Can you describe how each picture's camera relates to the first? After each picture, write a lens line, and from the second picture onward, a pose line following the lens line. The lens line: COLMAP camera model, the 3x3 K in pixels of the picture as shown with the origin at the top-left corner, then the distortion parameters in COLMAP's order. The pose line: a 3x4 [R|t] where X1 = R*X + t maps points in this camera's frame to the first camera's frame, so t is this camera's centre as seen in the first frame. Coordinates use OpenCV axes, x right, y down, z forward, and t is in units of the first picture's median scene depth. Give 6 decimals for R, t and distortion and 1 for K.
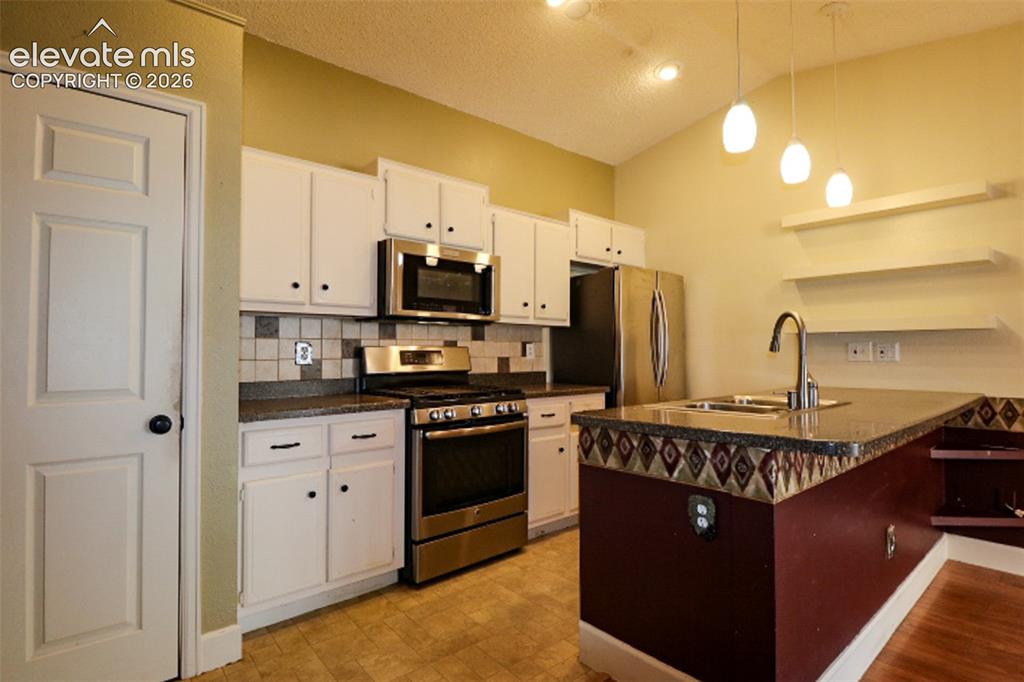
lens RADIAL K [[502.5, 0, 539.2], [0, 502.5, 338.2], [0, 0, 1]] dist [-0.004242, -0.004854]
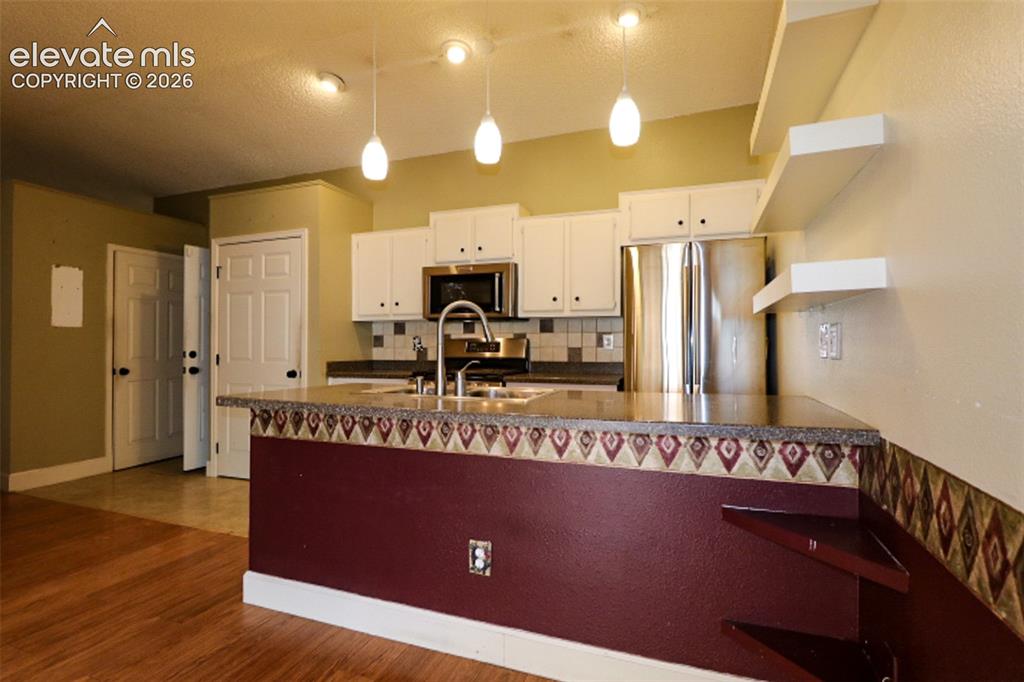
lens RADIAL K [[502.5, 0, 514.2], [0, 502.5, 332.5], [0, 0, 1]] dist [-0.004242, -0.004854]
pose [[0.479386, -0.033511, -0.876964, 0.853120], [0.022637, 0.999410, -0.025816, 0.031864], [0.877312, -0.007476, 0.479862, 0.380380]]
